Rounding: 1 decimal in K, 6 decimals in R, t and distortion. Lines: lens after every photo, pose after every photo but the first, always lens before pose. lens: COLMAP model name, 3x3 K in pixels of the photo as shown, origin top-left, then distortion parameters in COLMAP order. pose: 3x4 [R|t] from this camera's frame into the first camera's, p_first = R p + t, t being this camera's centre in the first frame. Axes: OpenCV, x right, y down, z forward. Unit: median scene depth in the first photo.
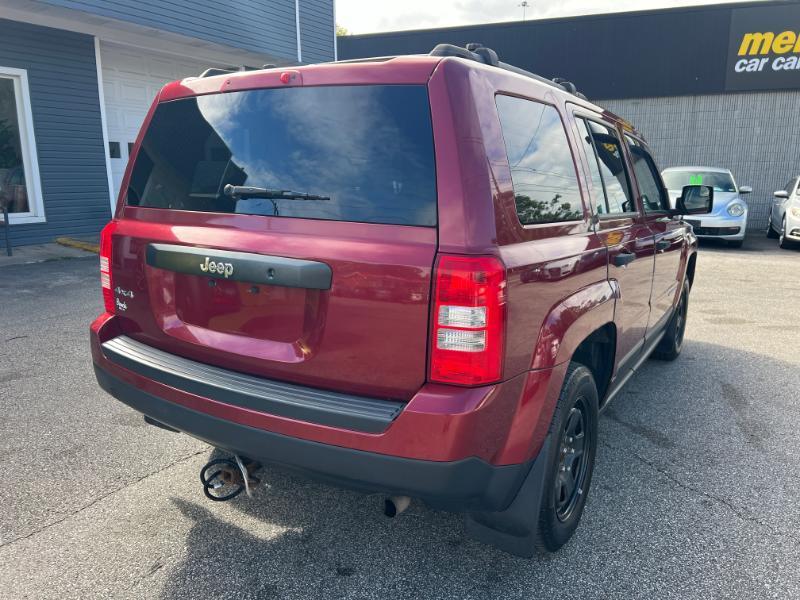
lens RADIAL K [[601.4, 0, 405.0], [0, 601.4, 298.5], [0, 0, 1]] dist [0.044704, -0.050481]
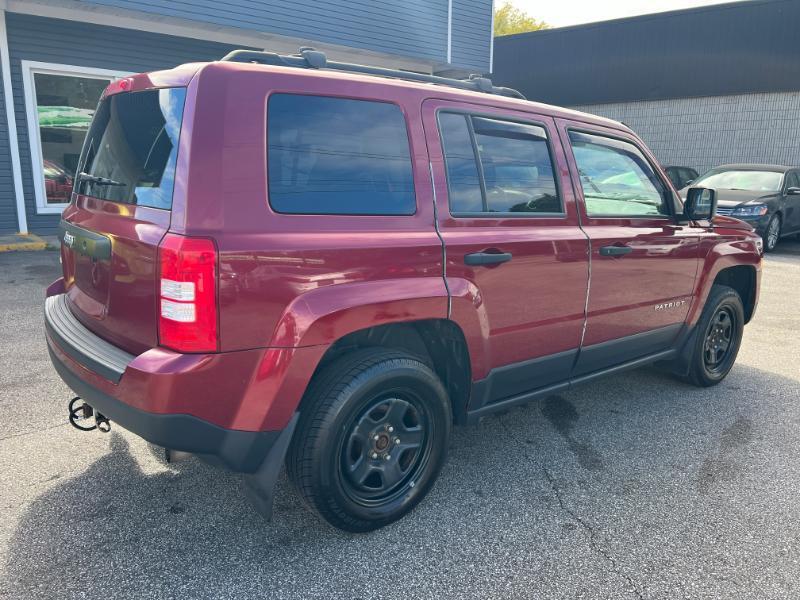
lens RADIAL K [[601.4, 0, 396.7], [0, 601.4, 300.1], [0, 0, 1]] dist [0.044704, -0.050481]
pose [[0.940306, 0.084061, -0.329786, 0.154536], [-0.083049, 0.996397, 0.017181, -0.000805], [0.330042, 0.011233, 0.943899, 0.009738]]
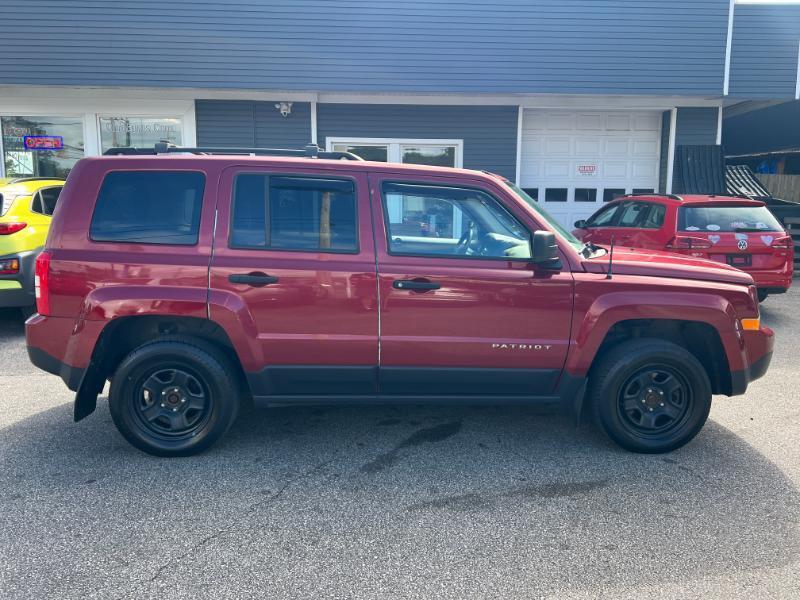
lens RADIAL K [[601.4, 0, 401.3], [0, 601.4, 298.5], [0, 0, 1]] dist [0.044704, -0.050481]
pose [[0.564725, 0.120498, -0.816435, 0.459794], [-0.172162, 0.984719, 0.026251, -0.032728], [0.807122, 0.125735, 0.576840, 0.142581]]
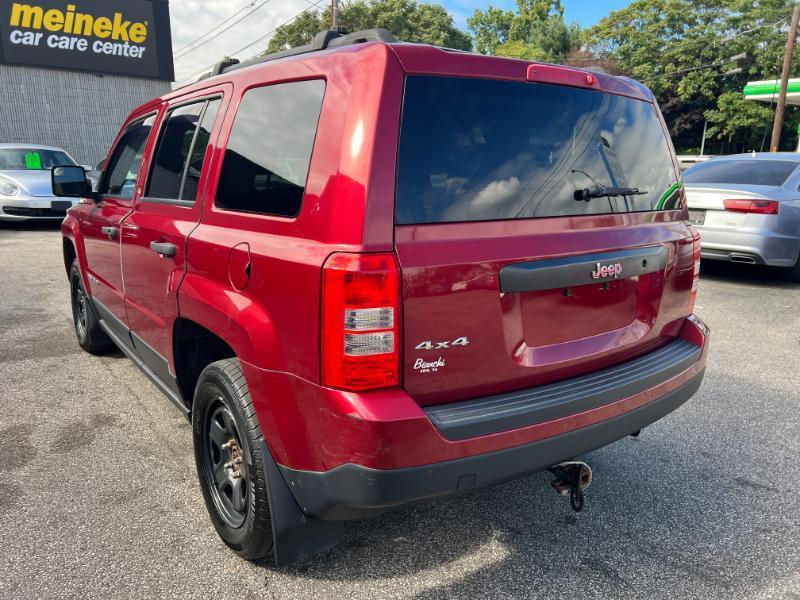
lens RADIAL K [[601.4, 0, 394.7], [0, 601.4, 304.2], [0, 0, 1]] dist [0.044704, -0.050481]
pose [[0.384637, -0.219190, 0.896666, -0.278594], [0.175229, 0.971073, 0.162212, -0.045430], [-0.906283, 0.094729, 0.411919, 0.189102]]
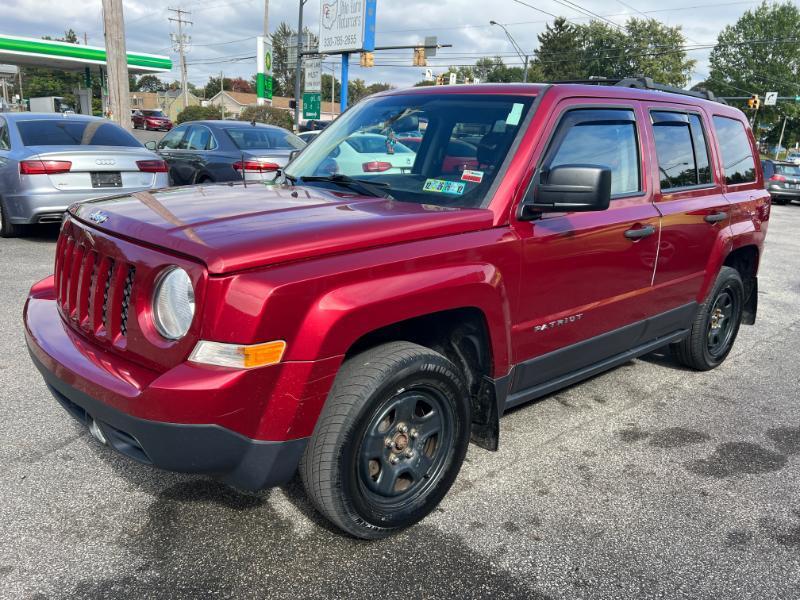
lens RADIAL K [[601.4, 0, 399.9], [0, 601.4, 297.9], [0, 0, 1]] dist [0.044704, -0.050481]
pose [[-0.956398, -0.123798, 0.264531, 0.009842], [0.003499, 0.900802, 0.434217, -0.168405], [-0.292045, 0.416210, -0.861092, 0.806032]]
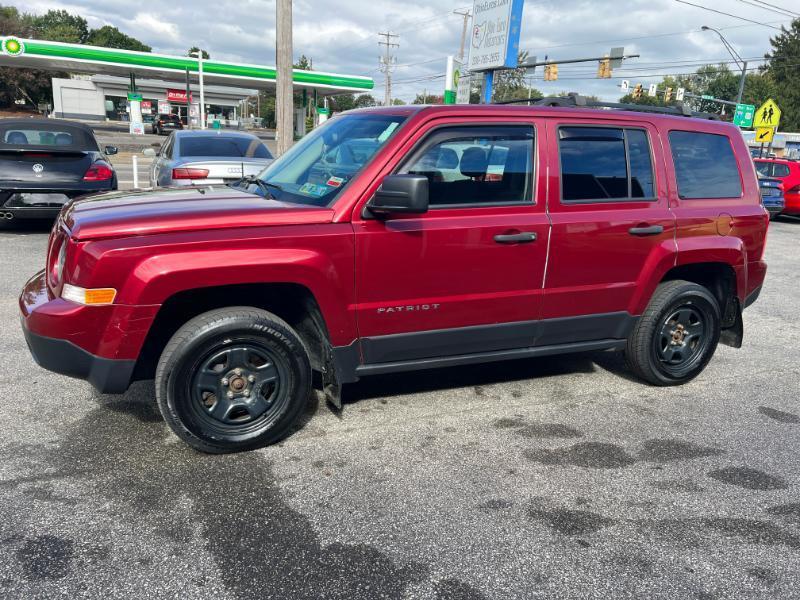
lens RADIAL K [[601.4, 0, 403.2], [0, 601.4, 297.8], [0, 0, 1]] dist [0.044704, -0.050481]
pose [[-0.818778, -0.188959, 0.542122, -0.168255], [0.057693, 0.912422, 0.405164, -0.174497], [-0.571204, 0.363016, -0.736169, 0.788006]]
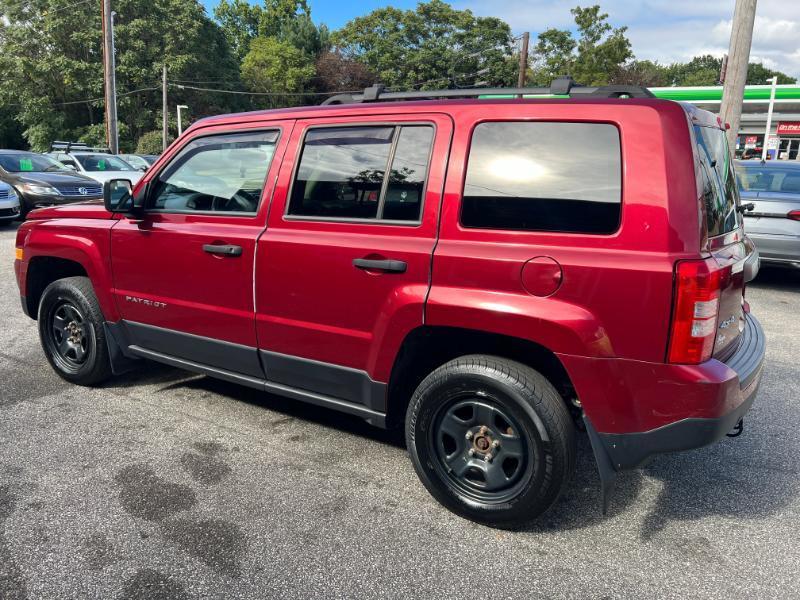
lens RADIAL K [[601.4, 0, 398.4], [0, 601.4, 299.6], [0, 0, 1]] dist [0.044704, -0.050481]
pose [[-0.009811, -0.235623, 0.971795, -0.352819], [0.174456, 0.956534, 0.233684, -0.092912], [-0.984616, 0.171828, 0.031721, 0.372762]]
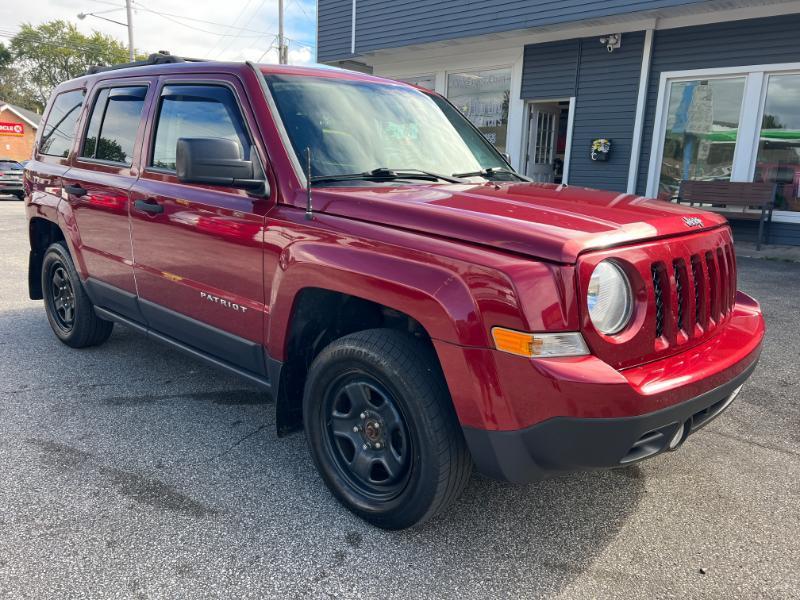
lens RADIAL K [[601.4, 0, 399.3], [0, 601.4, 305.3], [0, 0, 1]] dist [0.044704, -0.050481]
pose [[-0.192645, 0.208579, -0.958844, 0.448735], [-0.231204, 0.939989, 0.250930, -0.094662], [0.953642, 0.270029, -0.132860, 0.549894]]
